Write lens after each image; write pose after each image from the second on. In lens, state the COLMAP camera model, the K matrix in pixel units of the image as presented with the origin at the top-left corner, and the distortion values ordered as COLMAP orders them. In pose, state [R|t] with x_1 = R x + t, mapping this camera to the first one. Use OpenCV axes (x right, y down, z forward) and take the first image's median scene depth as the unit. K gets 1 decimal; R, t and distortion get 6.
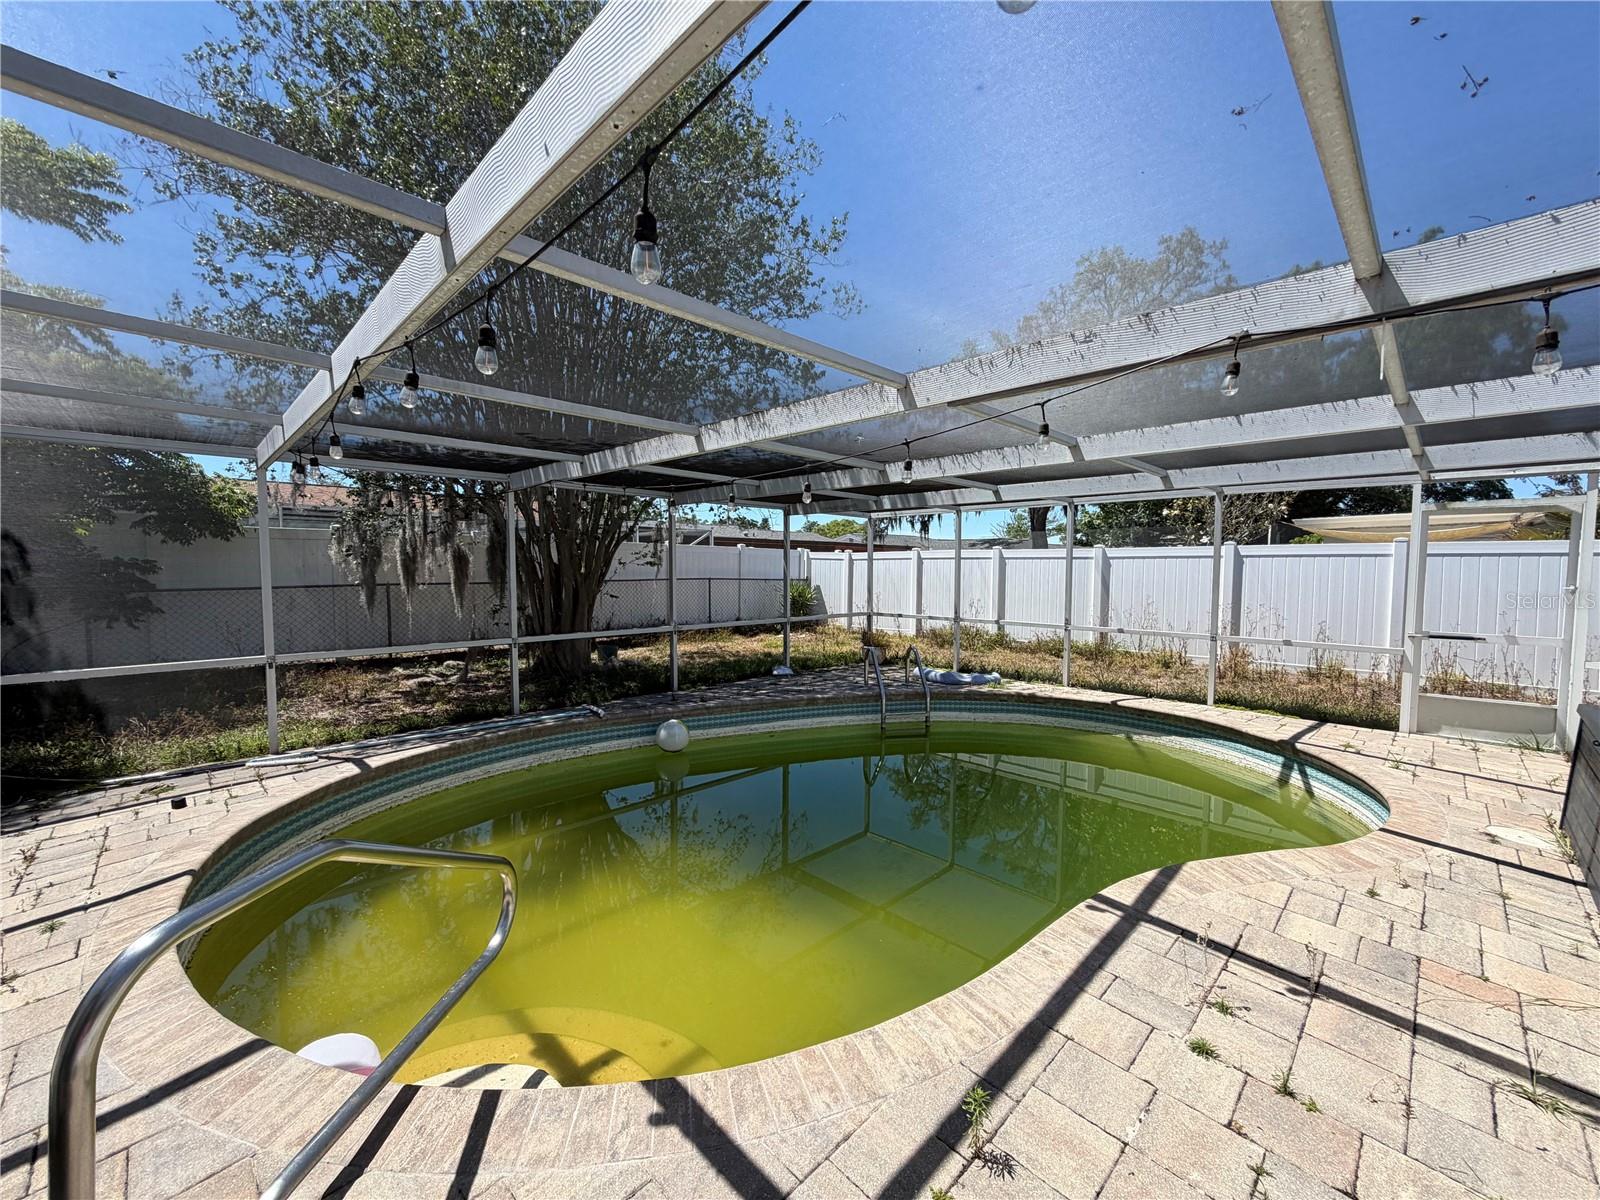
lens RADIAL K [[637.7, 0, 798.7], [0, 637.7, 600.1], [0, 0, 1]] dist [-0.000694, 0.000346]
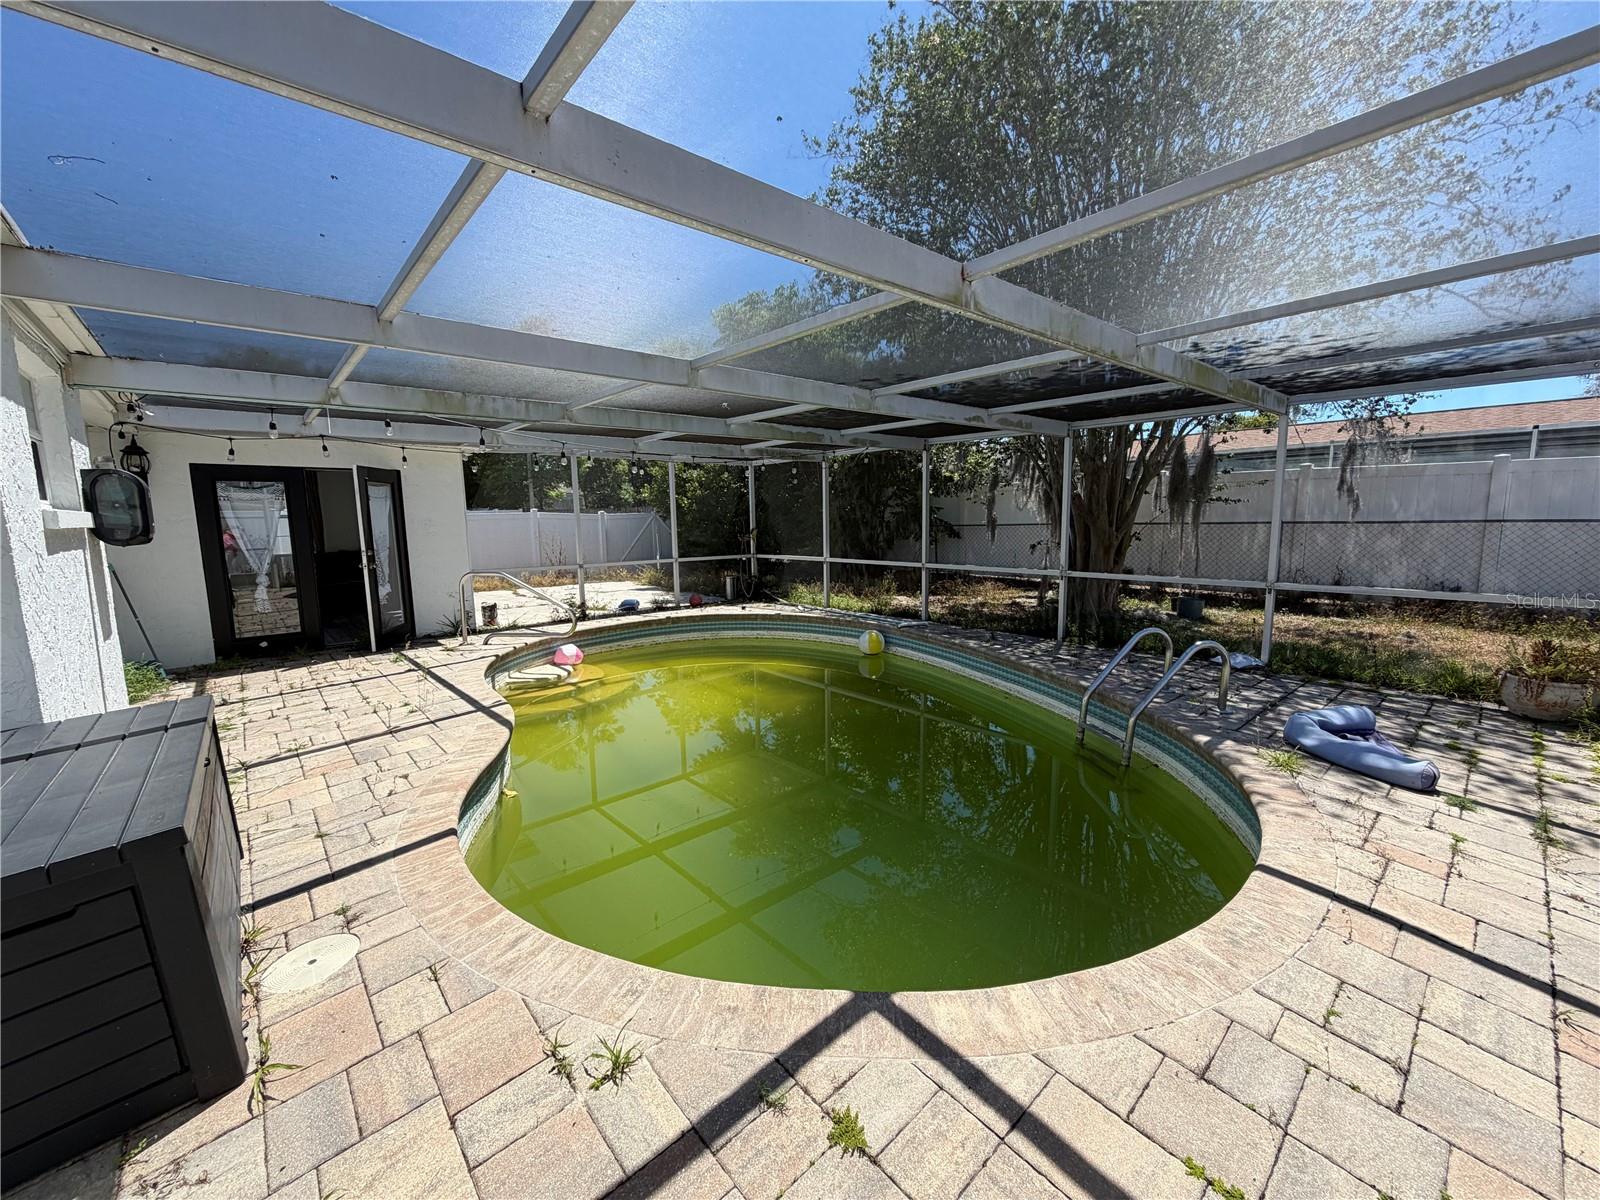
lens RADIAL K [[637.7, 0, 797.7], [0, 637.7, 596.5], [0, 0, 1]] dist [-0.000694, 0.000346]
pose [[-0.057101, 0.125946, -0.990392, 2.031836], [-0.038298, 0.991004, 0.128232, -0.073310], [0.997634, 0.045252, -0.051763, 1.803155]]
